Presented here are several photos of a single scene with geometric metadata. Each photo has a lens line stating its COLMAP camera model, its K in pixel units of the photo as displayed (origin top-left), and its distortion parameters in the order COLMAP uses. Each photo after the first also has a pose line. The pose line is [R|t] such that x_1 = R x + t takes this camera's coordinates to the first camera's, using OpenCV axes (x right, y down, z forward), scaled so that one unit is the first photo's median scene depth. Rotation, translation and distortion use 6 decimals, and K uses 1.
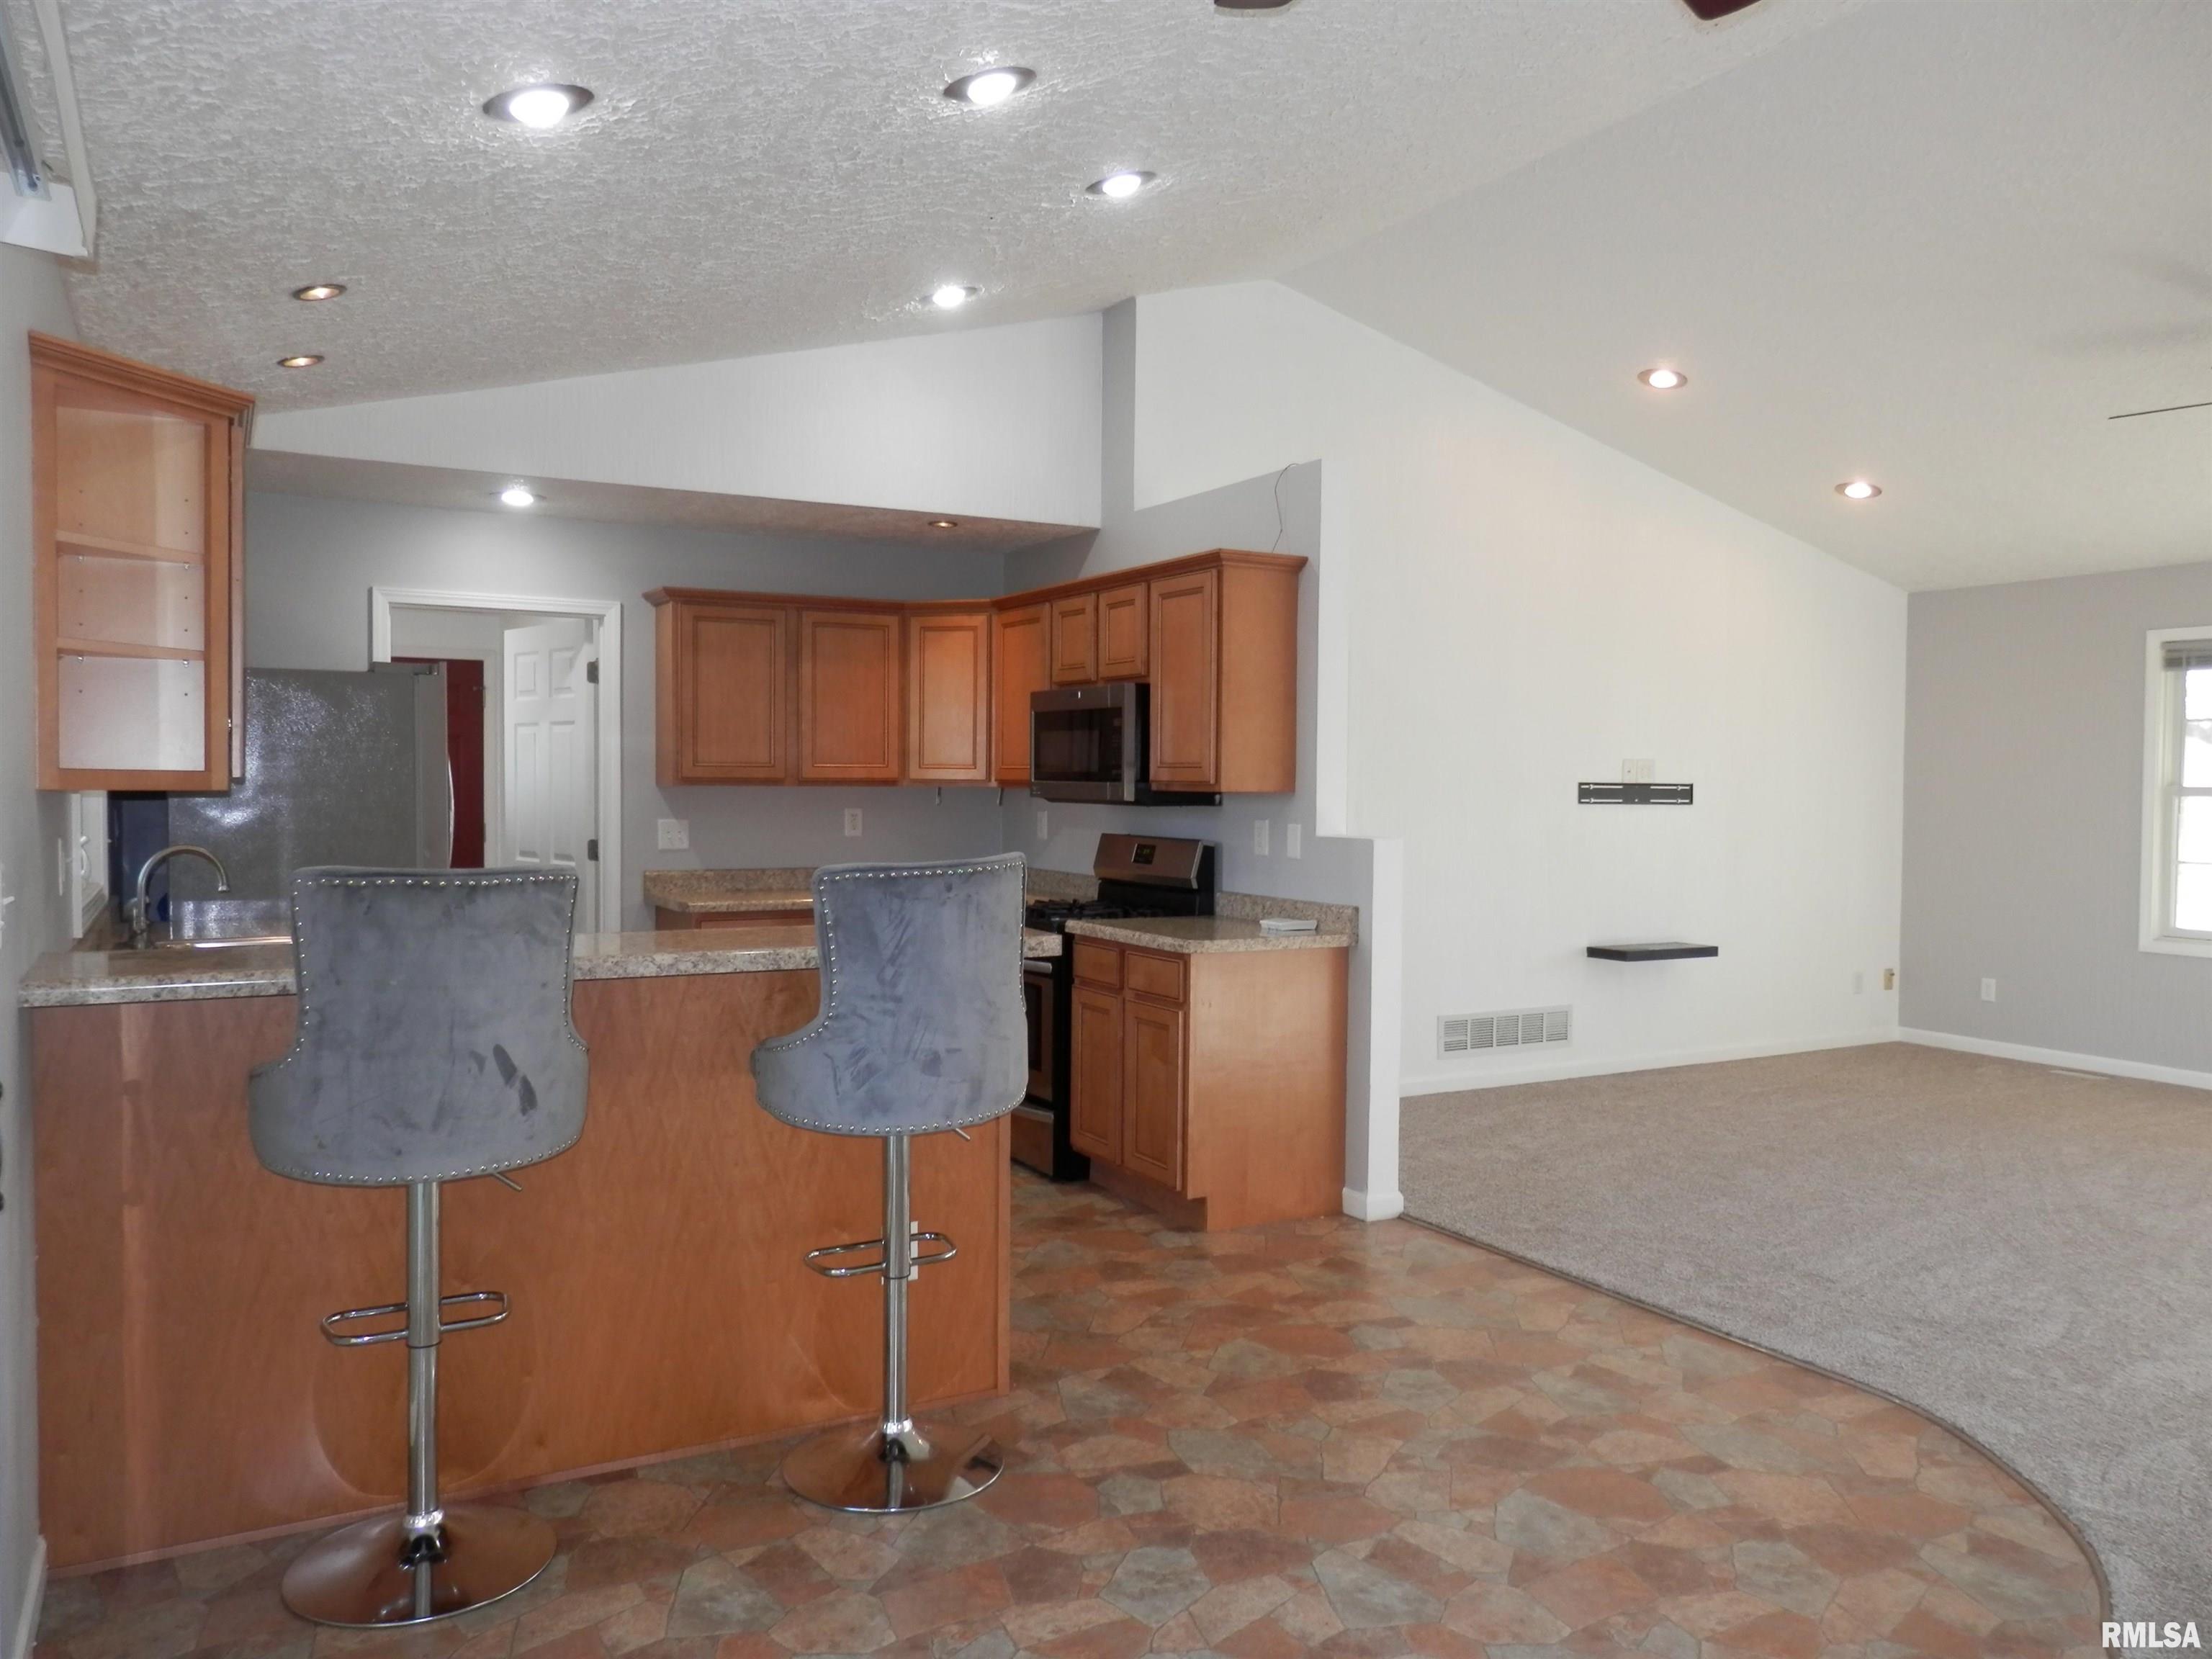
lens RADIAL K [[1635.1, 0, 1116.5], [0, 1635.1, 825.5], [0, 0, 1]] dist [0.003874, 0.001372]
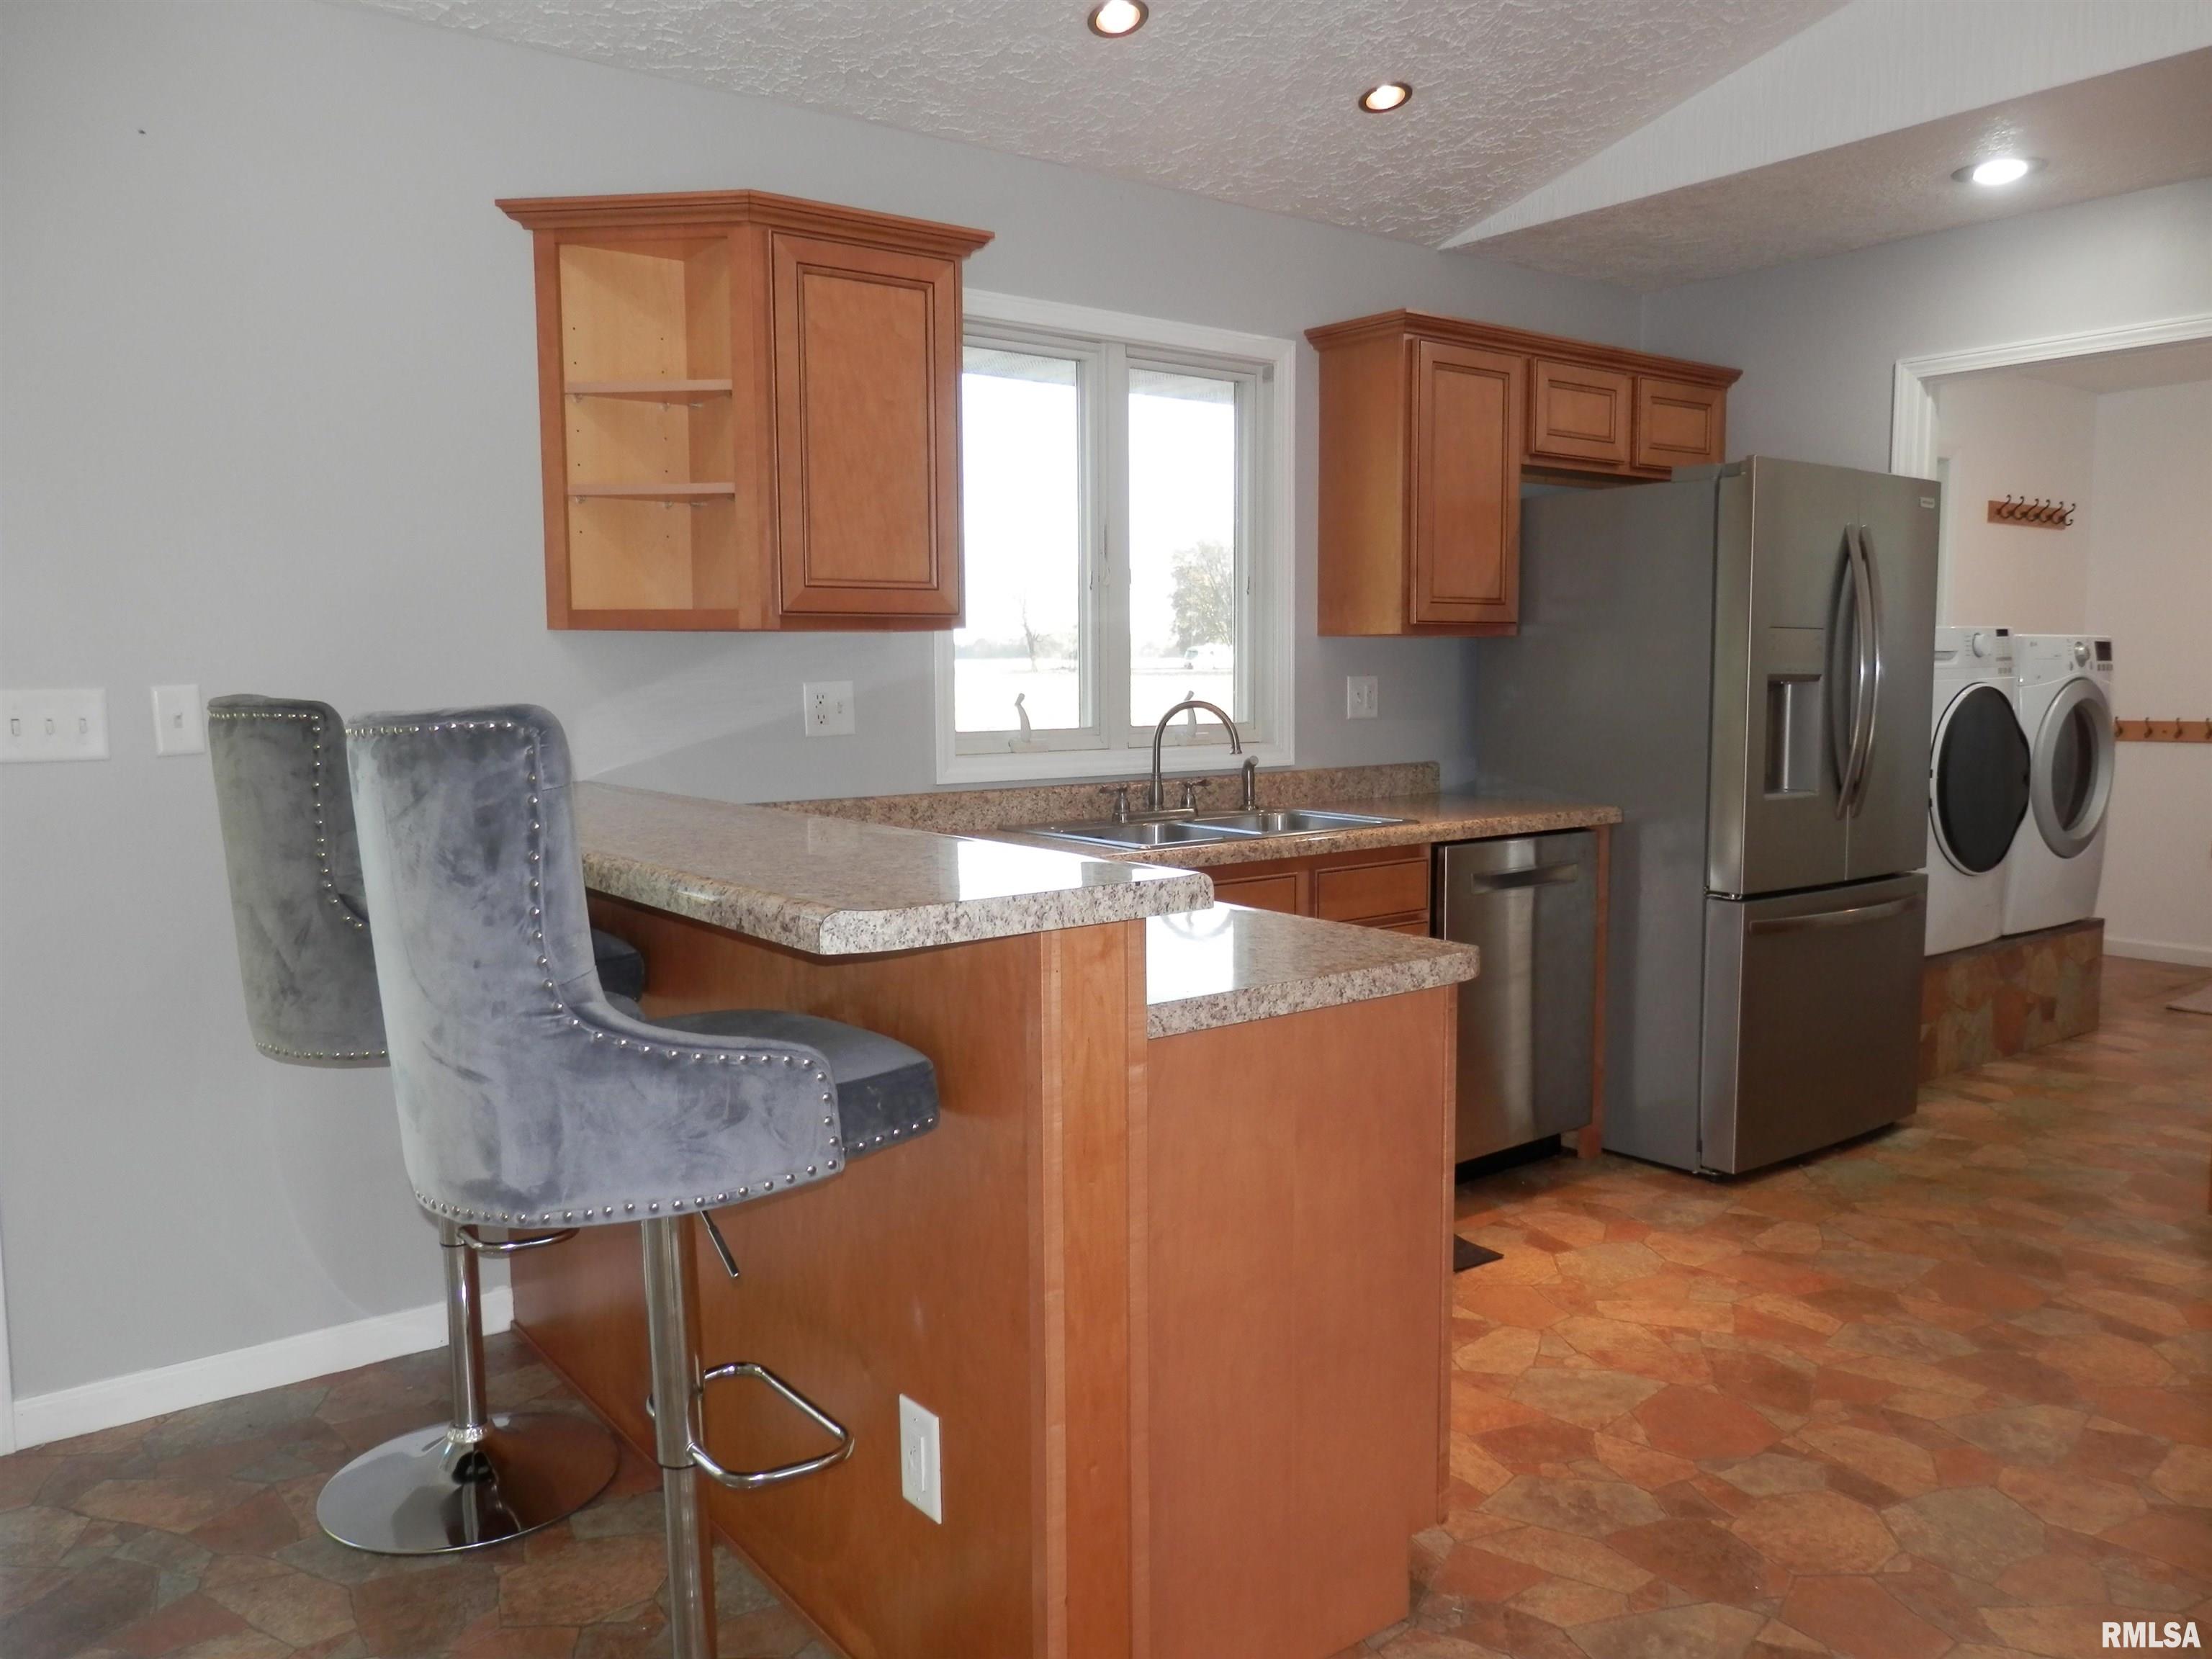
lens RADIAL K [[1635.1, 0, 1115.7], [0, 1635.1, 830.2], [0, 0, 1]] dist [0.003874, 0.001372]
pose [[0.141642, 0.090632, -0.985760, 0.216295], [-0.023668, 0.995825, 0.088157, 0.004019], [0.989635, 0.010845, 0.143196, 0.546962]]
